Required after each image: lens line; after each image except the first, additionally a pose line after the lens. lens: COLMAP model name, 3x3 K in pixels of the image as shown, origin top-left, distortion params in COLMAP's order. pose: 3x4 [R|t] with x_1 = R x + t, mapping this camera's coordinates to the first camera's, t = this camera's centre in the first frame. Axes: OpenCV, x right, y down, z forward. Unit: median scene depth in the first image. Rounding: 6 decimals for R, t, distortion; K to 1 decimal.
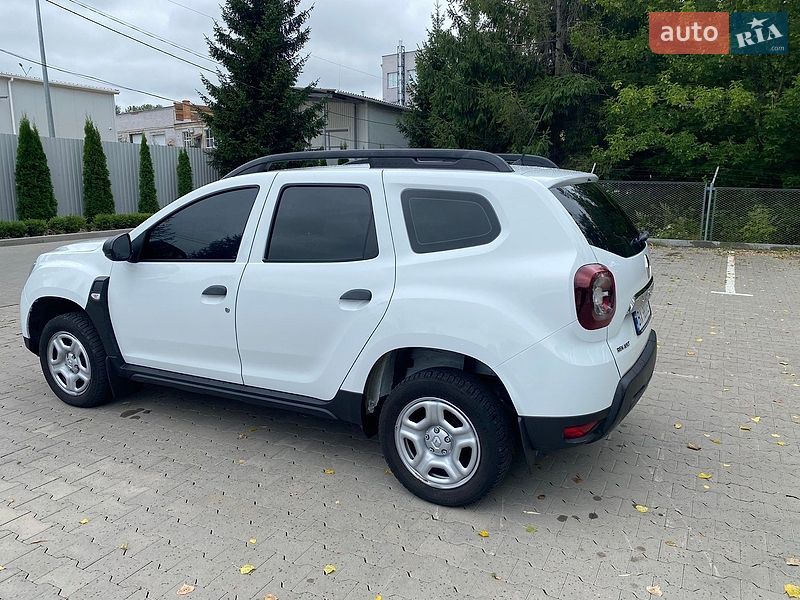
lens RADIAL K [[616.7, 0, 405.1], [0, 616.7, 295.3], [0, 0, 1]] dist [0.016198, -0.007588]
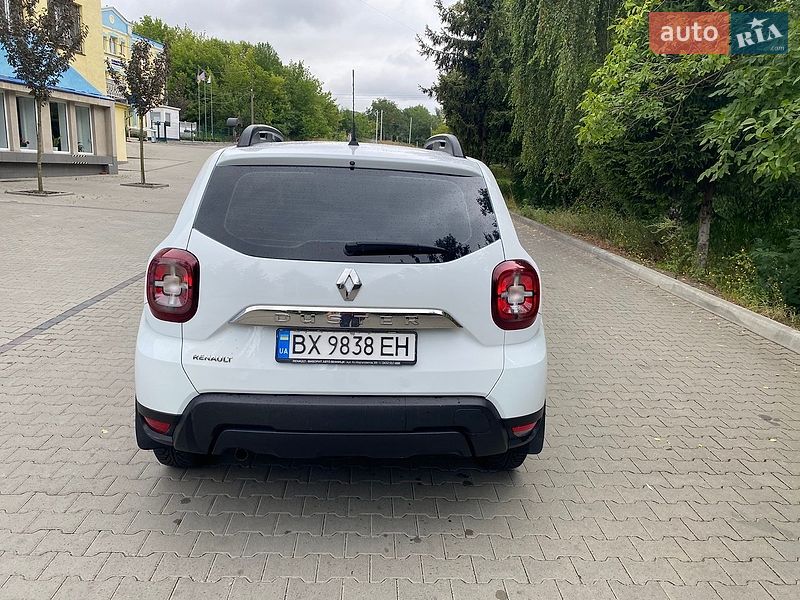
lens RADIAL K [[615.8, 0, 398.7], [0, 615.8, 291.8], [0, 0, 1]] dist [0.008910, 0.003423]
pose [[0.520272, 0.205353, -0.828943, 0.928859], [-0.209436, 0.971698, 0.109269, -0.117545], [0.827921, 0.116762, 0.548556, 0.597769]]
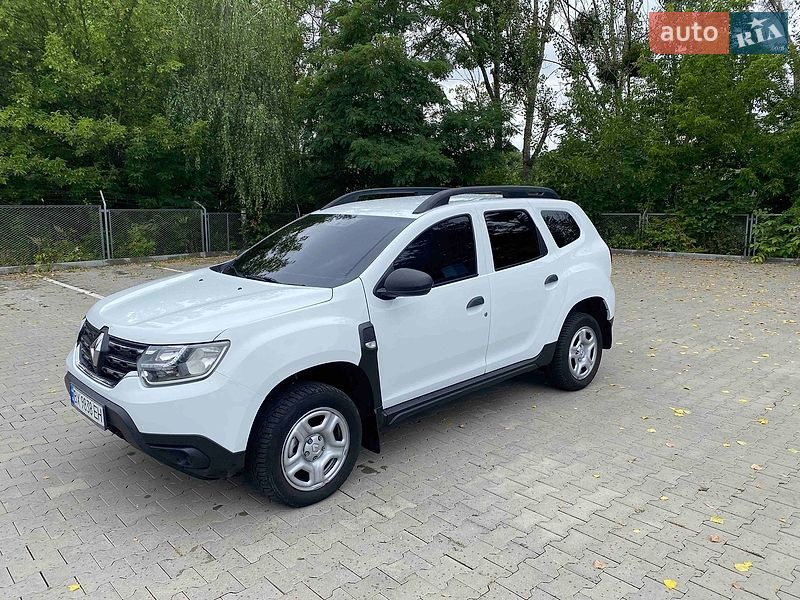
lens RADIAL K [[605.9, 0, 402.2], [0, 605.9, 297.0], [0, 0, 1]] dist [0.017155, -0.005060]
pose [[0.318465, -0.164011, 0.933639, -1.426252], [0.189535, 0.976047, 0.106810, -0.167022], [-0.928793, 0.142942, 0.341922, 0.723543]]
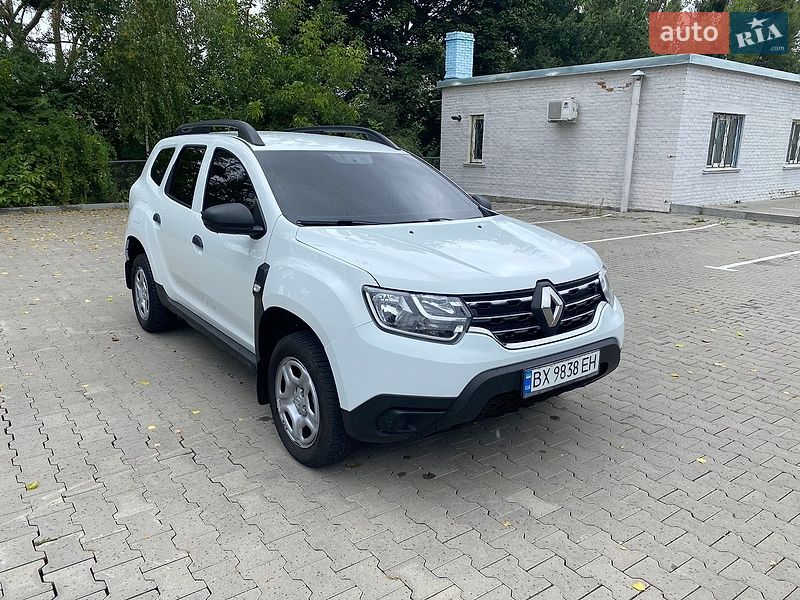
lens RADIAL K [[609.9, 0, 402.2], [0, 609.9, 299.7], [0, 0, 1]] dist [0.019298, -0.012330]
pose [[-0.900301, -0.118888, 0.418716, -0.878410], [0.065026, 0.914442, 0.399459, -0.410645], [-0.430383, 0.386861, -0.815542, 2.196393]]
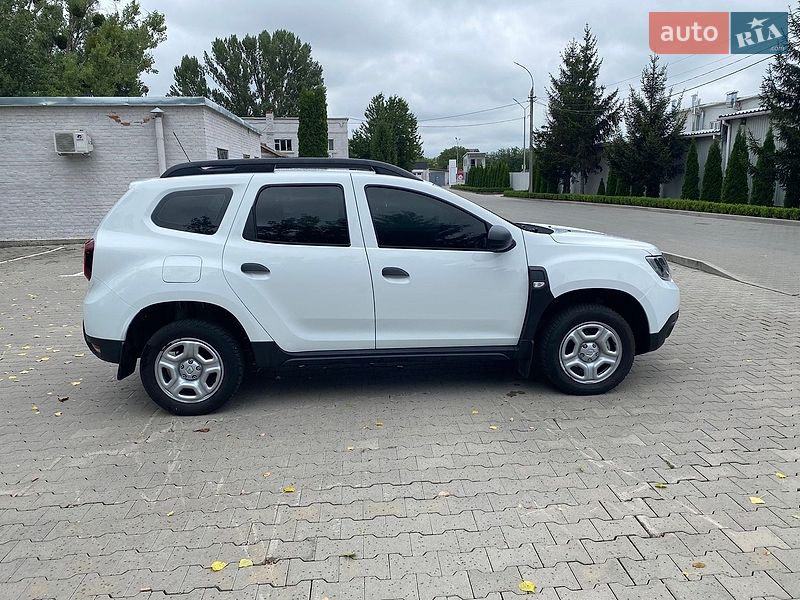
lens RADIAL K [[605.9, 0, 402.2], [0, 605.9, 297.0], [0, 0, 1]] dist [0.017155, -0.005060]
pose [[-0.853229, 0.117078, -0.508226, 0.502397], [-0.077243, 0.935362, 0.345155, -0.445481], [0.515785, 0.333753, -0.789034, 2.348023]]
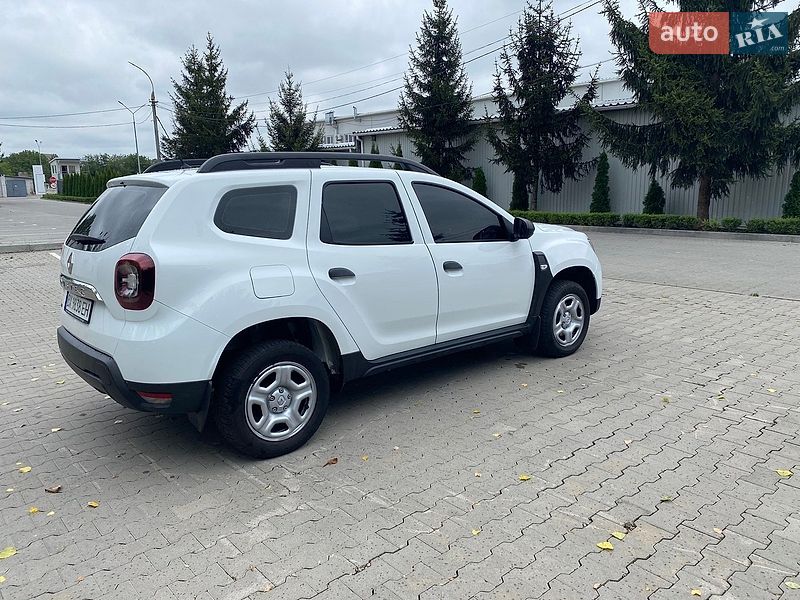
lens RADIAL K [[609.1, 0, 400.4], [0, 609.1, 292.6], [0, 0, 1]] dist [0.019868, -0.005147]
pose [[-0.379674, 0.176515, -0.908124, 1.057577], [-0.152070, 0.956368, 0.249471, -0.323239], [0.912536, 0.232816, -0.336265, 1.736985]]
